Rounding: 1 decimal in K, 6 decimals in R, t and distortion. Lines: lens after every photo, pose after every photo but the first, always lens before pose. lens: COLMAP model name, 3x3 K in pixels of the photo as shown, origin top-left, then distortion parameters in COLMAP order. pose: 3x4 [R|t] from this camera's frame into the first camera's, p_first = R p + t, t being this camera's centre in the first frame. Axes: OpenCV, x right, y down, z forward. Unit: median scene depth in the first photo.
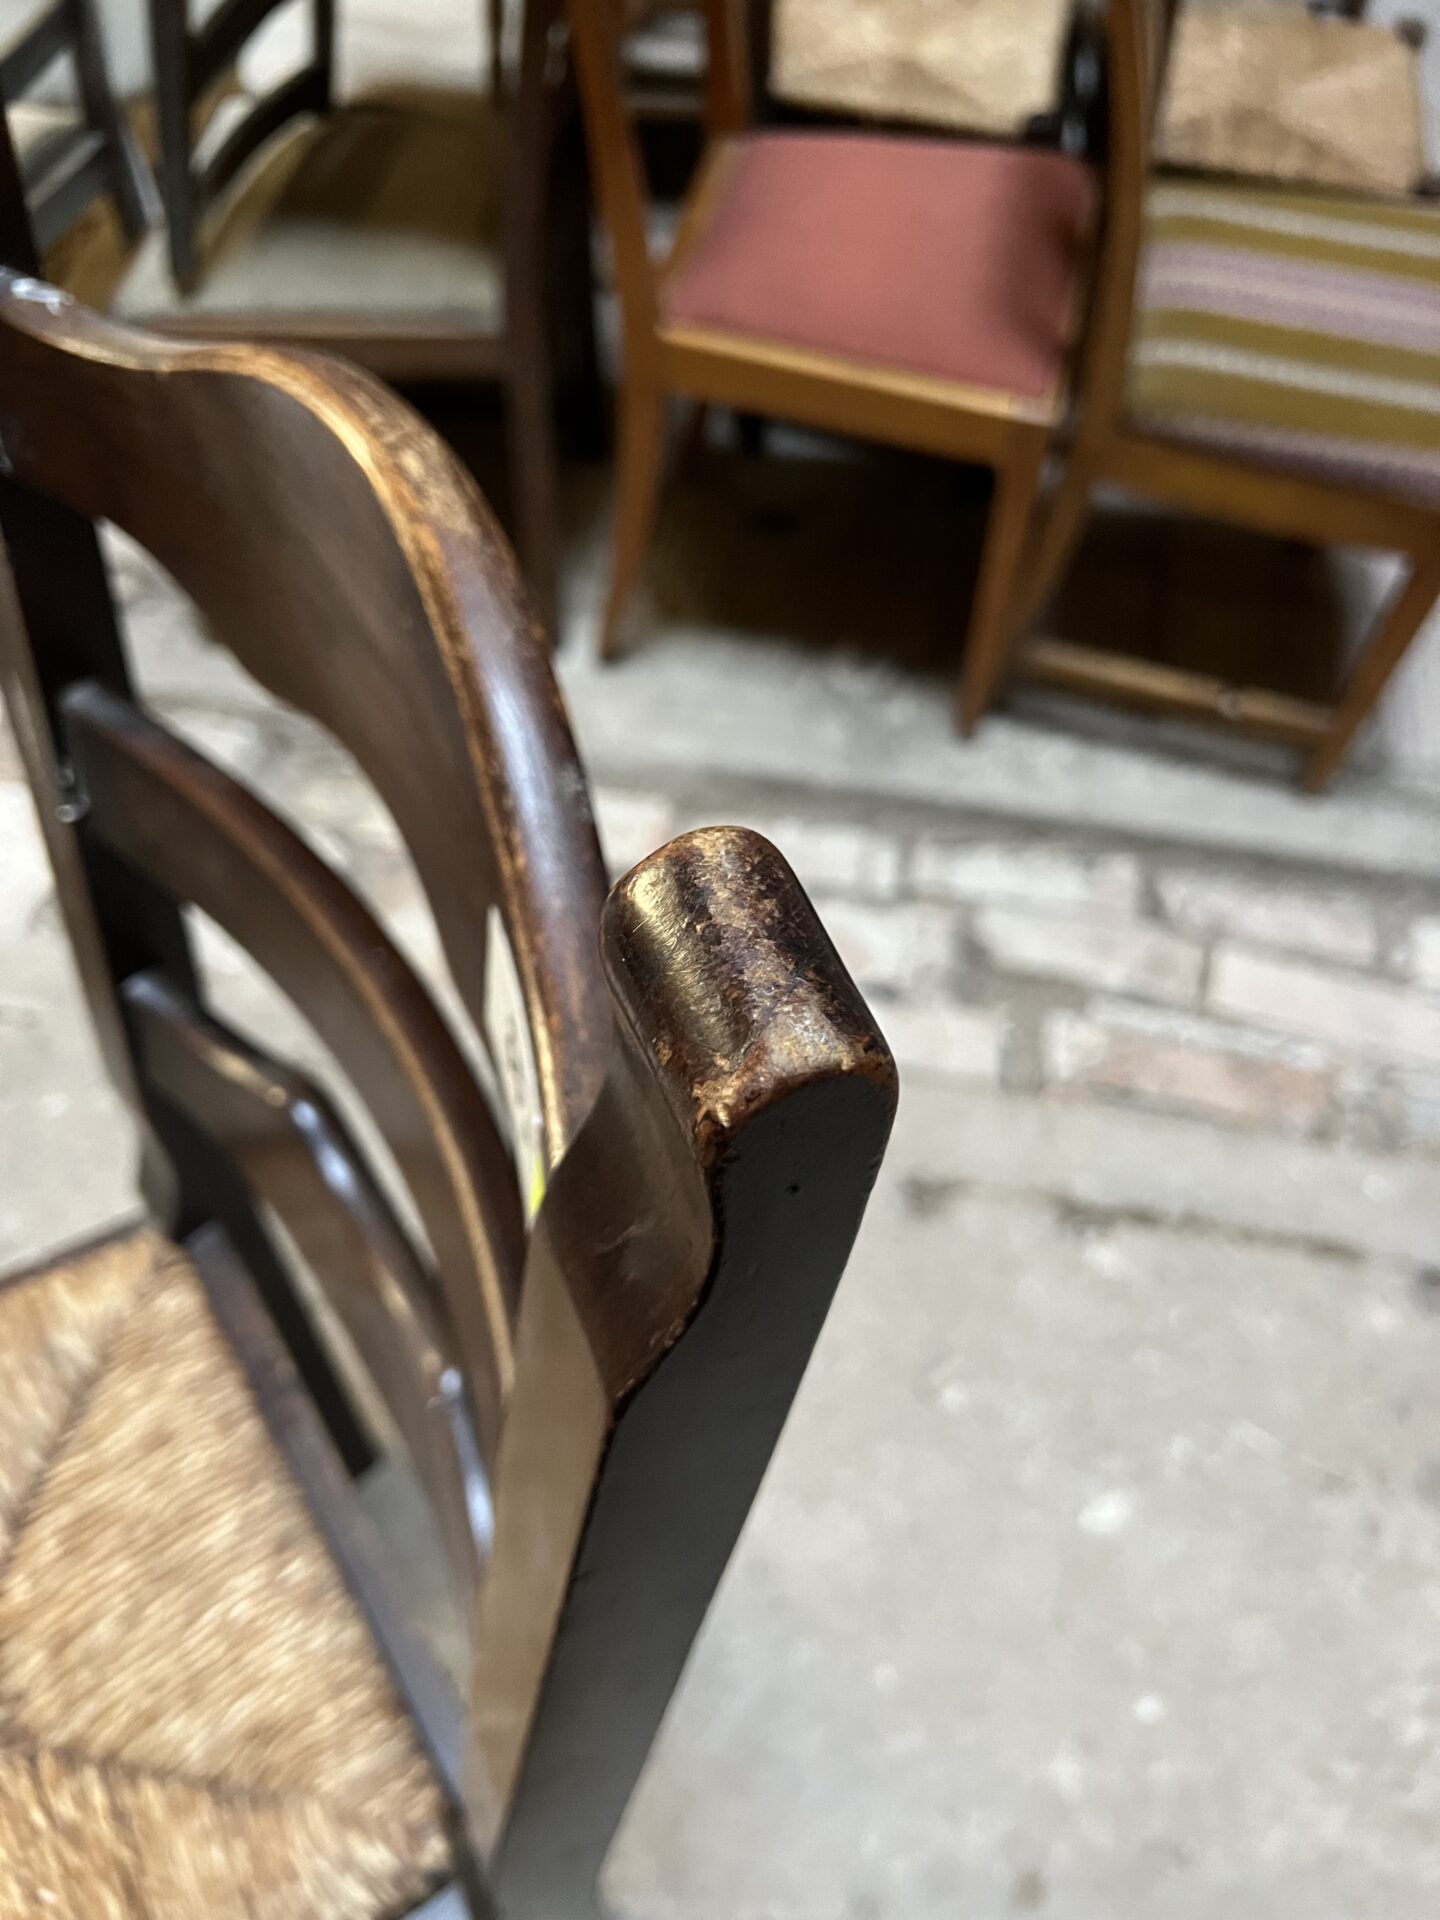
lens RADIAL K [[1420.8, 0, 731.4], [0, 1420.8, 969.4], [0, 0, 1]] dist [0.003033, -0.021888]
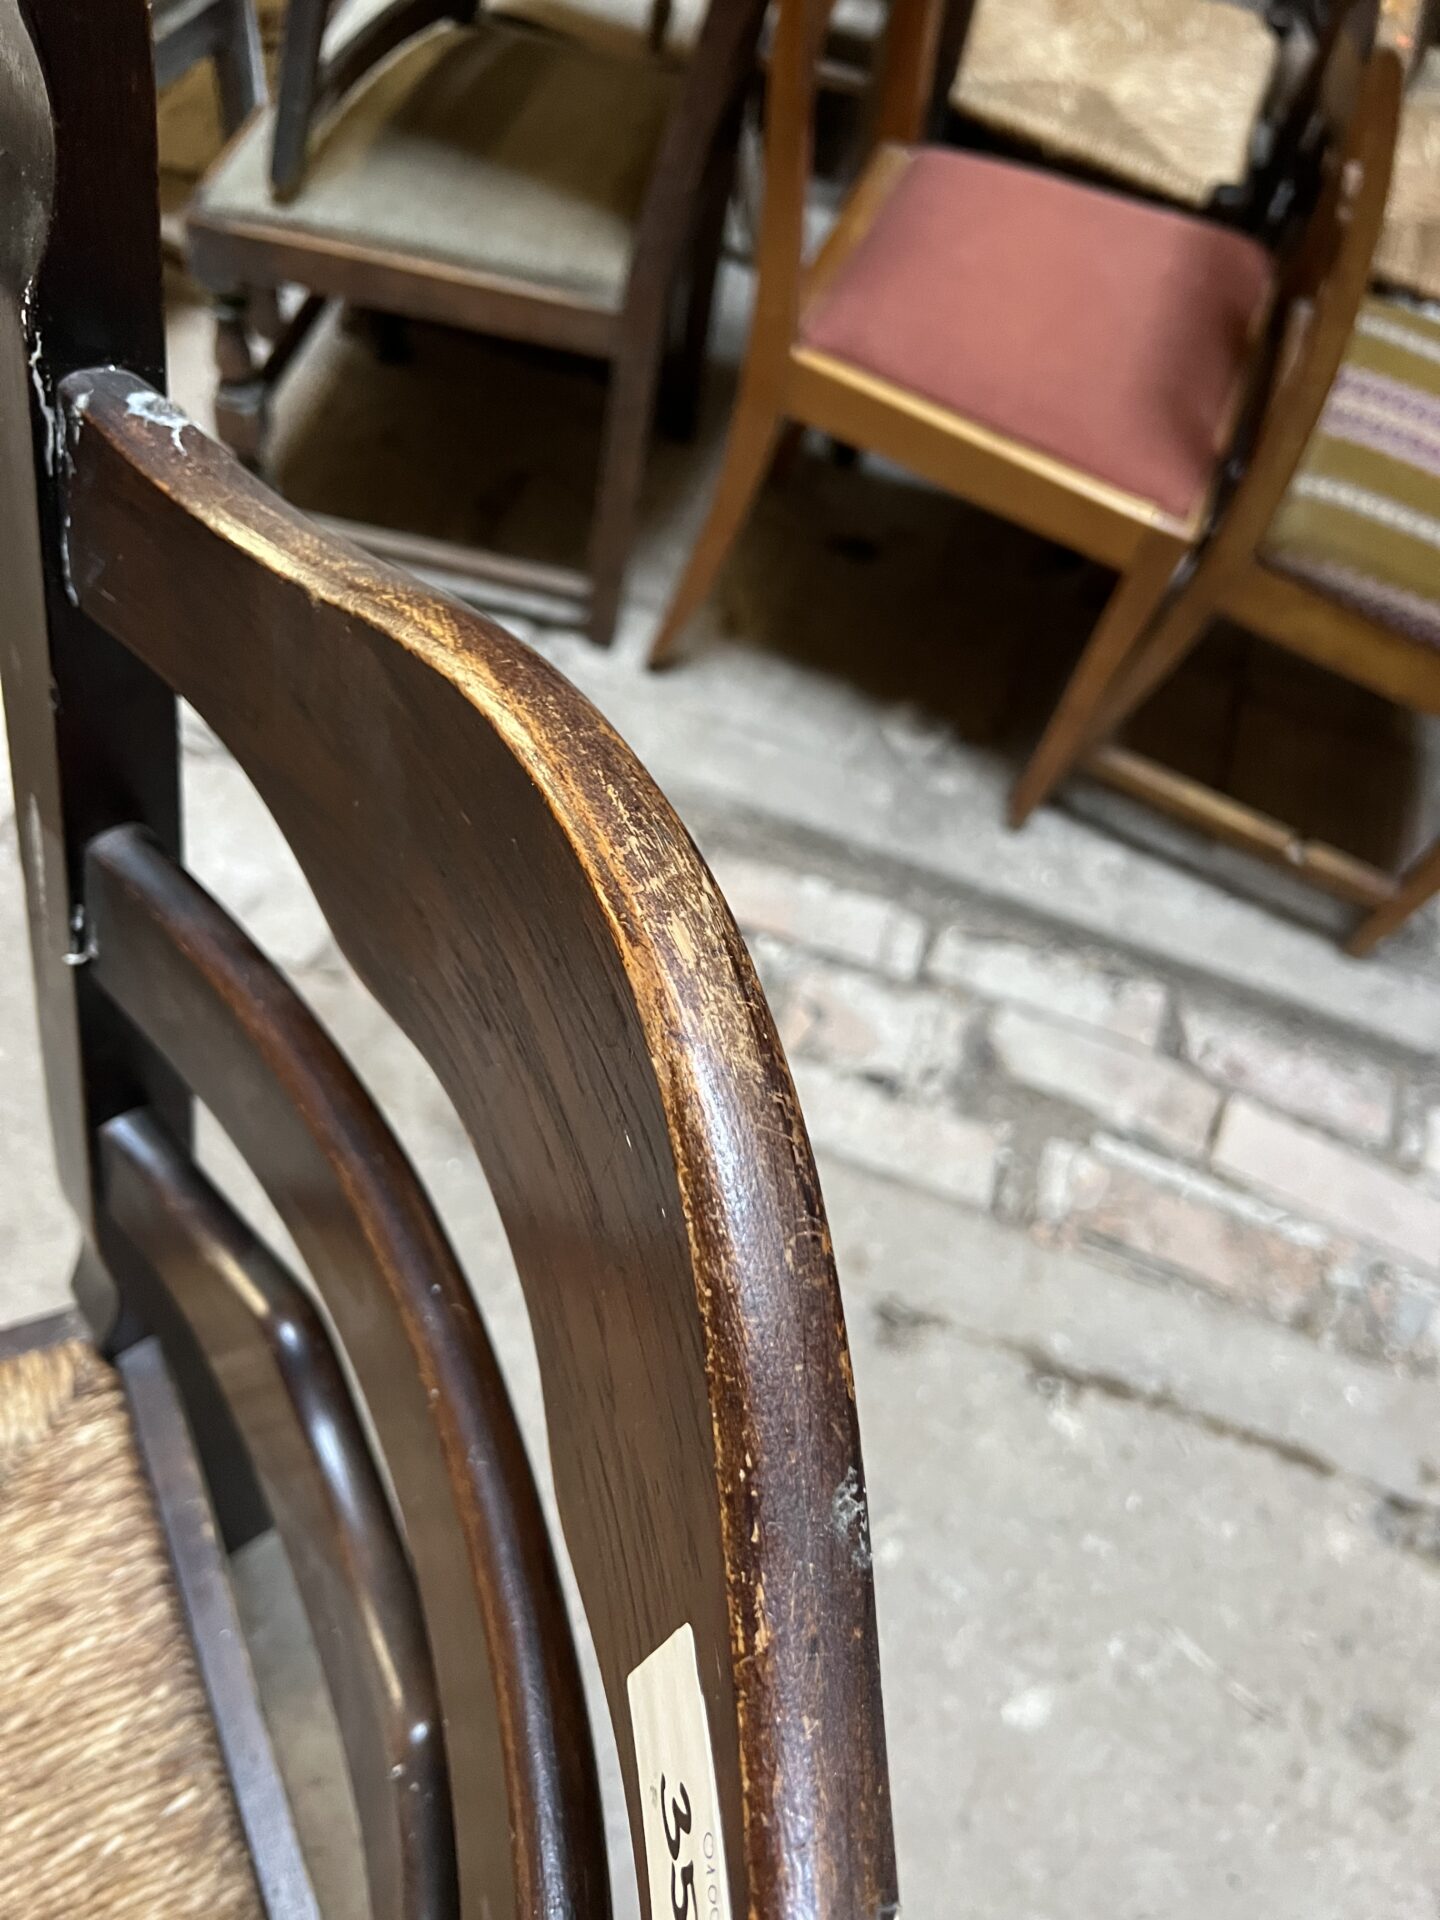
lens RADIAL K [[1395.2, 0, 720.0], [0, 1395.2, 960.0], [0, 0, 1]] dist [0.005272, -0.026243]
pose [[0.981768, 0.186242, 0.038019, -0.056221], [-0.187820, 0.981249, 0.043287, -0.092112], [-0.029244, -0.049639, 0.998339, 0.081492]]
